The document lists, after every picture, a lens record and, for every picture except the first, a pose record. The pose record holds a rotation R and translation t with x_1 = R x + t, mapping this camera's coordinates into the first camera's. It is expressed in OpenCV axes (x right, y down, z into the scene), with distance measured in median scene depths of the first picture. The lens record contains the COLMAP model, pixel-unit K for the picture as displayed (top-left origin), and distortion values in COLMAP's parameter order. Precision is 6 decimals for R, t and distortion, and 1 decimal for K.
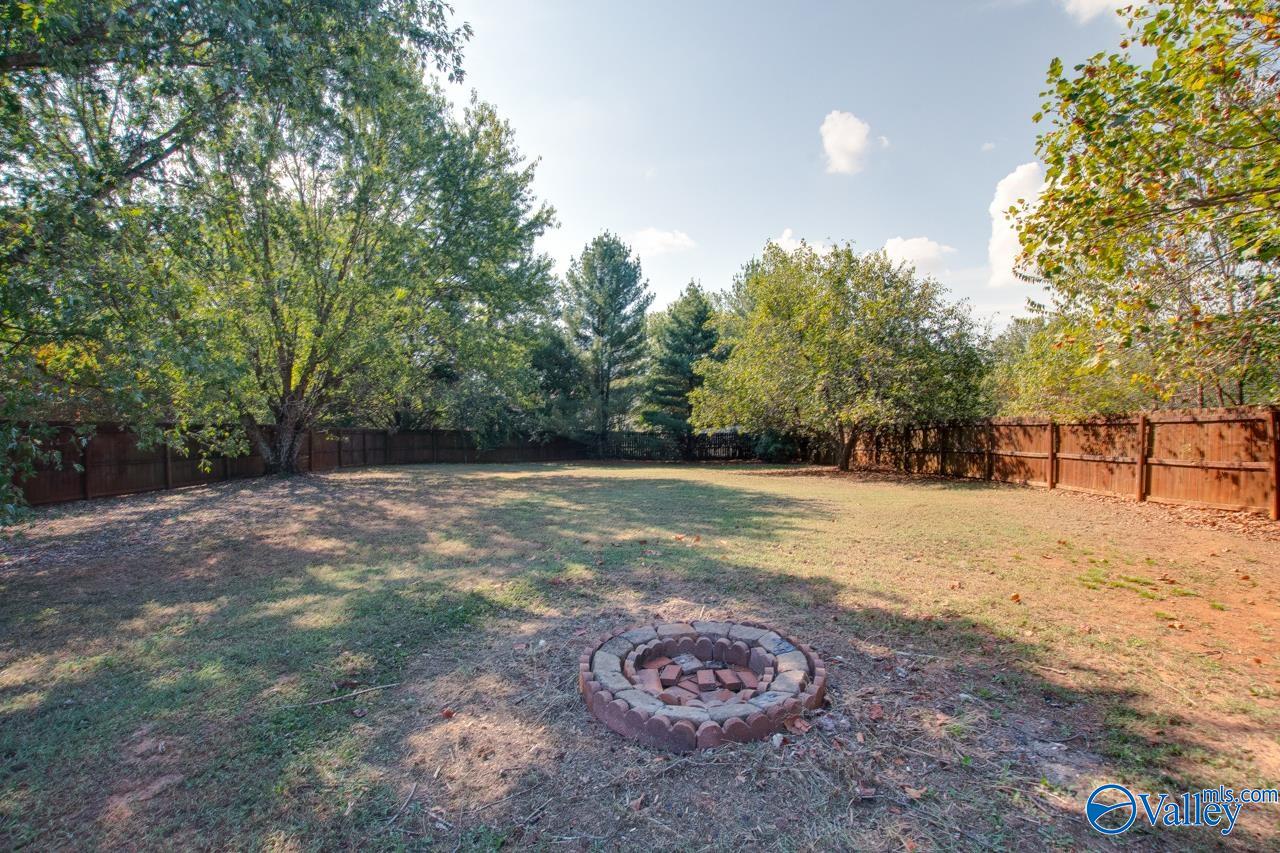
lens RADIAL K [[585.1, 0, 639.5], [0, 585.1, 418.6], [0, 0, 1]] dist [-0.032639, 0.004755]
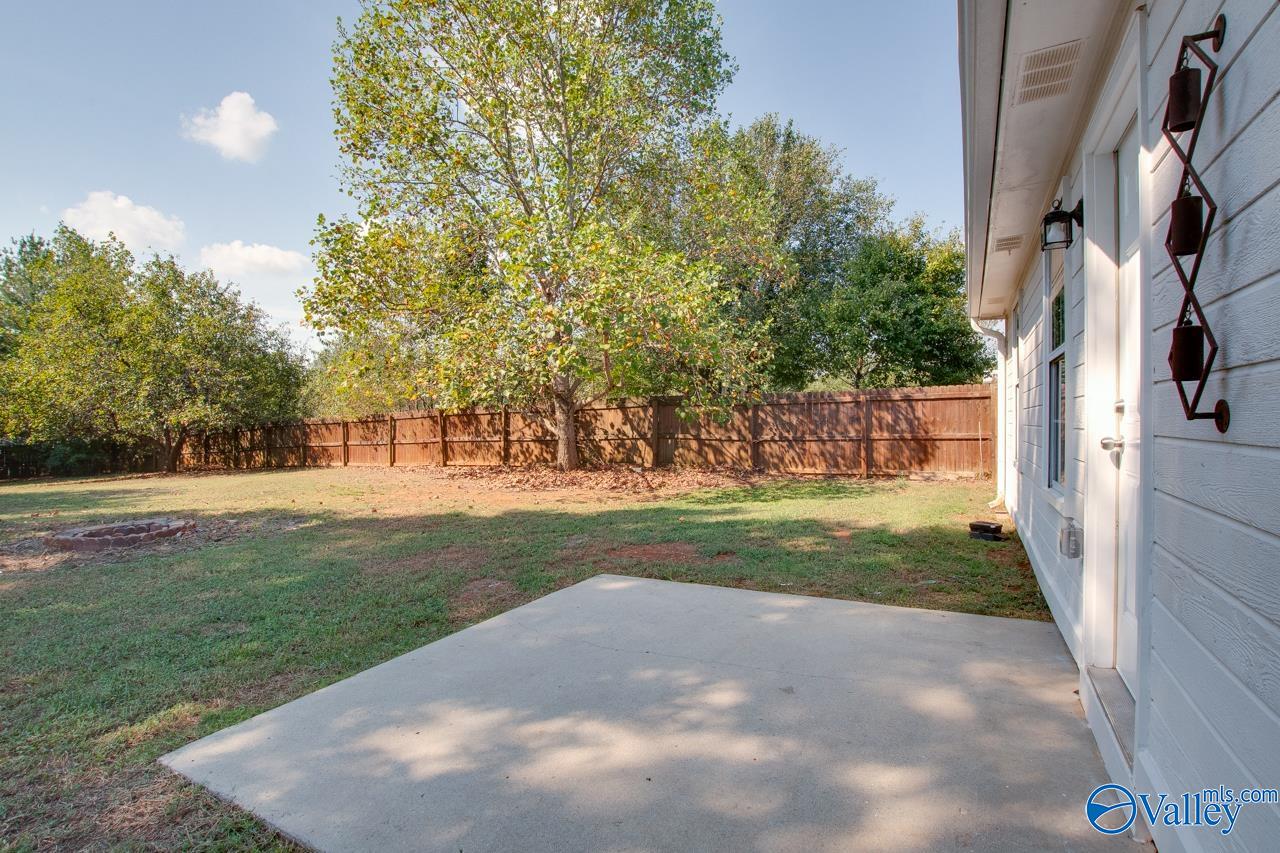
lens RADIAL K [[585.1, 0, 638.7], [0, 585.1, 420.0], [0, 0, 1]] dist [-0.032639, 0.004755]
pose [[0.507857, -0.015543, 0.861301, -0.130620], [0.022899, 0.999727, 0.004540, 0.011367], [-0.861137, 0.017417, 0.508075, -0.299180]]
